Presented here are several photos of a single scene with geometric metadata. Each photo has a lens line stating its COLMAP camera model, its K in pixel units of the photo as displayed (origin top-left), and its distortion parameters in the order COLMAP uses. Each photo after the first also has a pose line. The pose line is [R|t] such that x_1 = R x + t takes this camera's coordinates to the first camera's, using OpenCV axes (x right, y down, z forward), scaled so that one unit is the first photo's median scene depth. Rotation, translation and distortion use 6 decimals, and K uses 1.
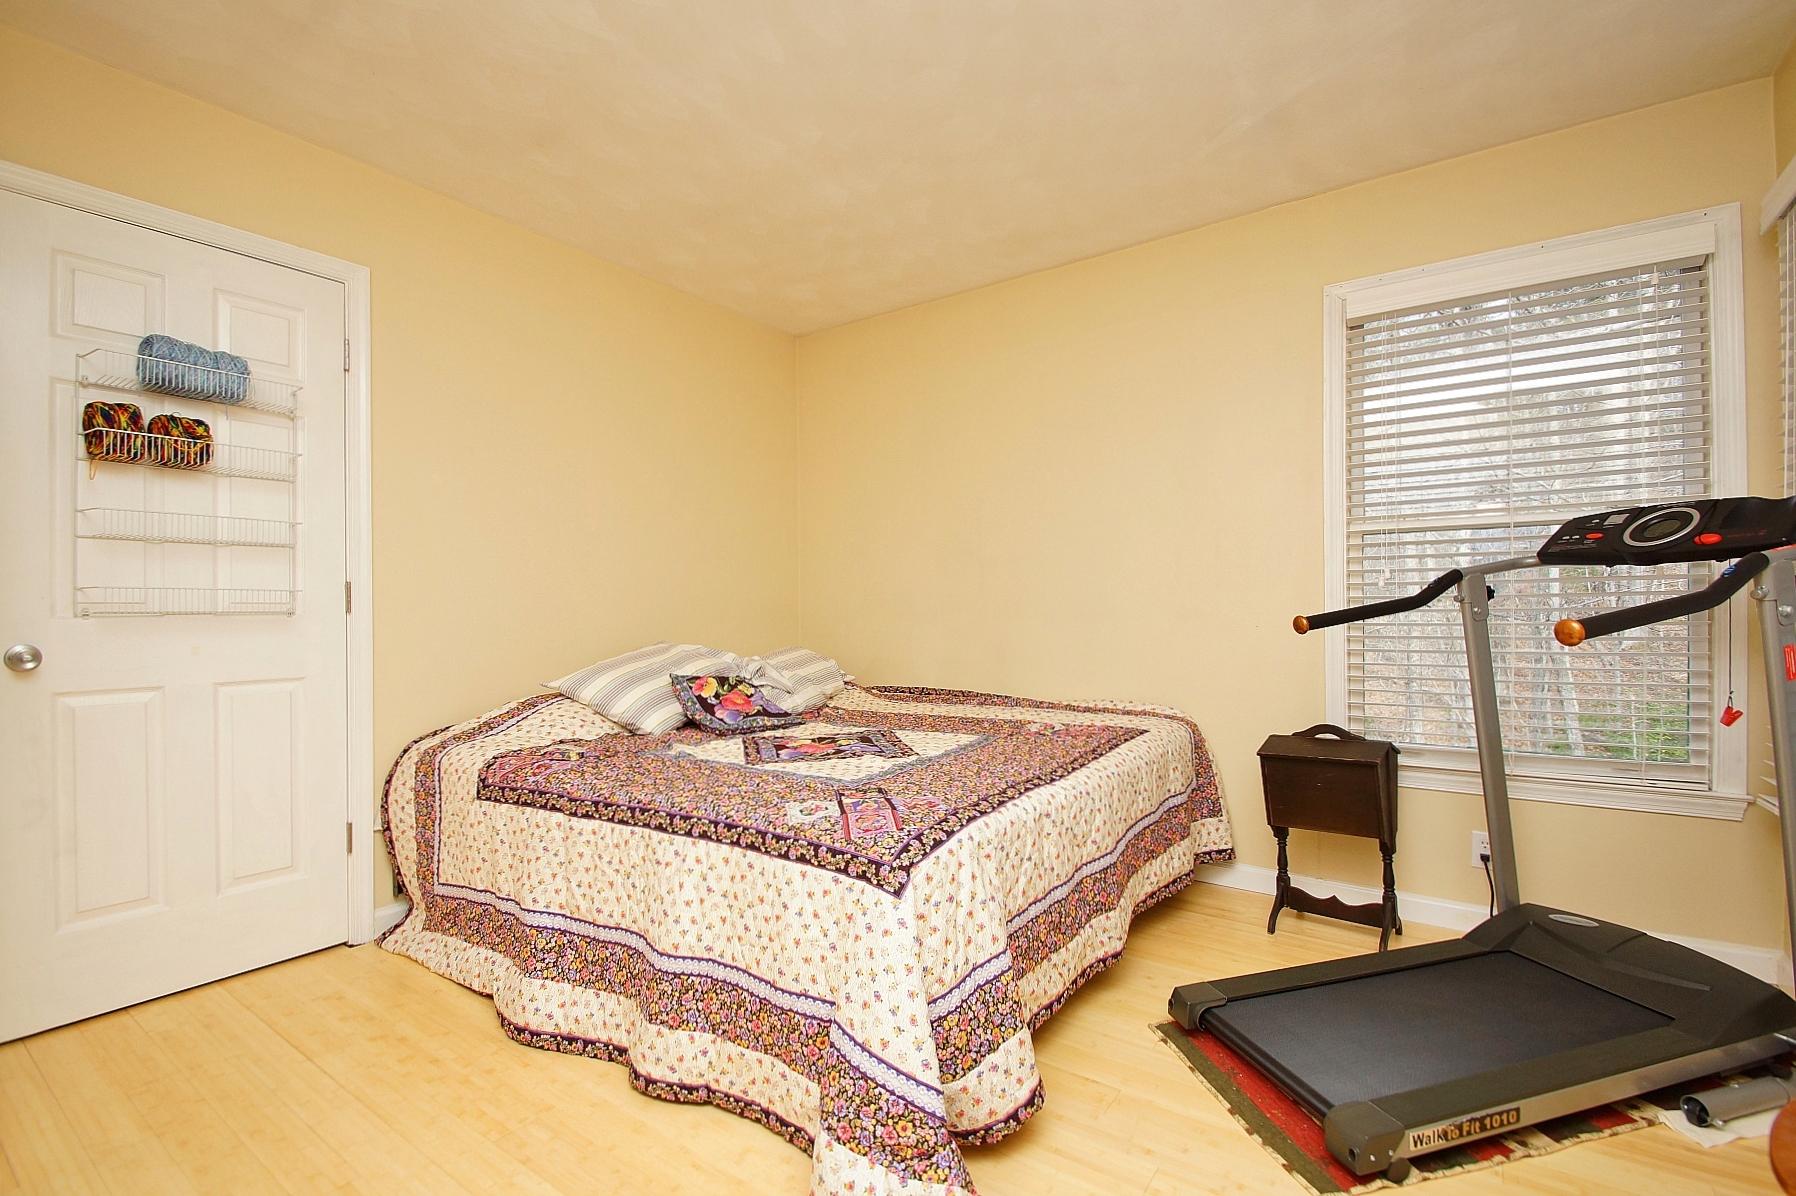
lens RADIAL K [[796.9, 0, 900.8], [0, 796.9, 602.7], [0, 0, 1]] dist [0.008077, -0.012118]
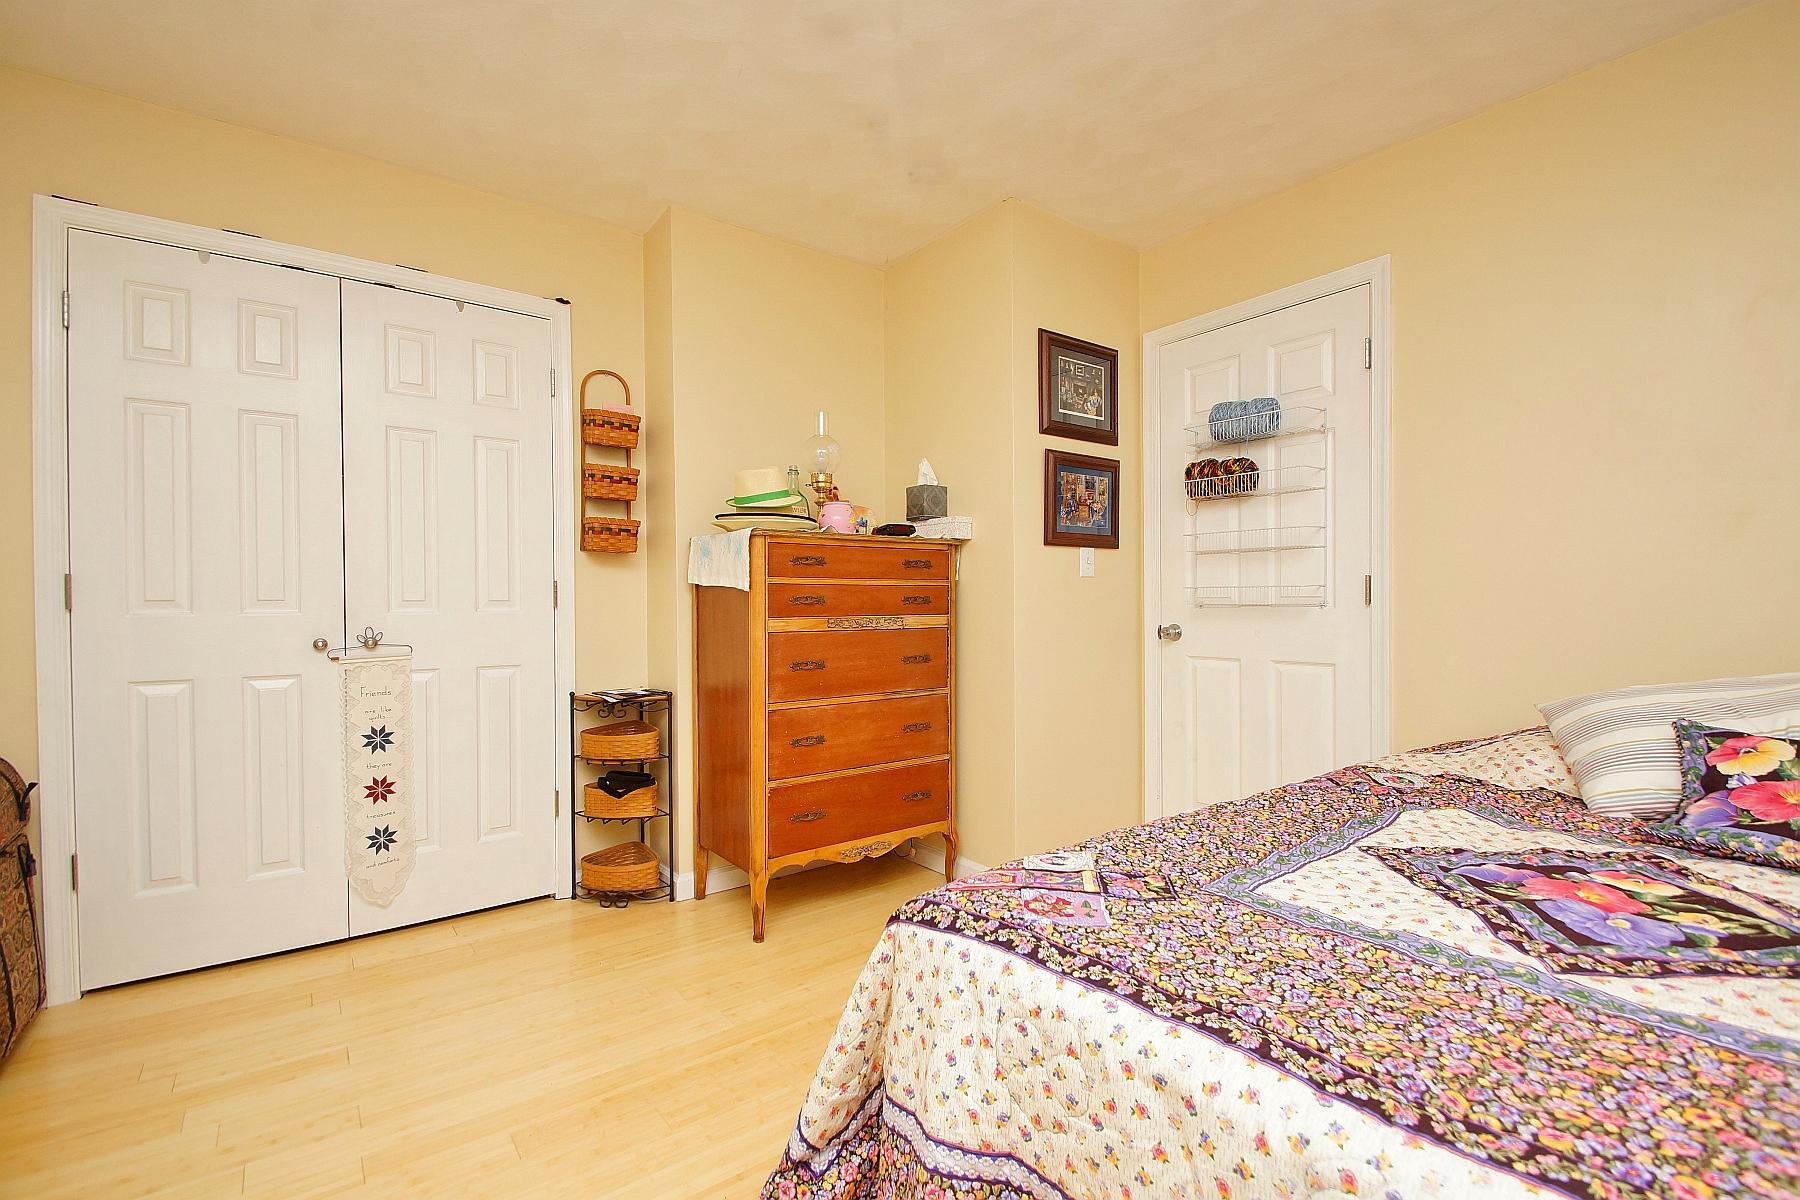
lens RADIAL K [[798.6, 0, 902.1], [0, 798.6, 605.7], [0, 0, 1]] dist [0.008077, -0.012118]
pose [[-0.300298, 0.008281, -0.953809, 0.526736], [0.009603, 0.999938, 0.005658, 0.001462], [0.953797, -0.007460, -0.300359, 0.830969]]
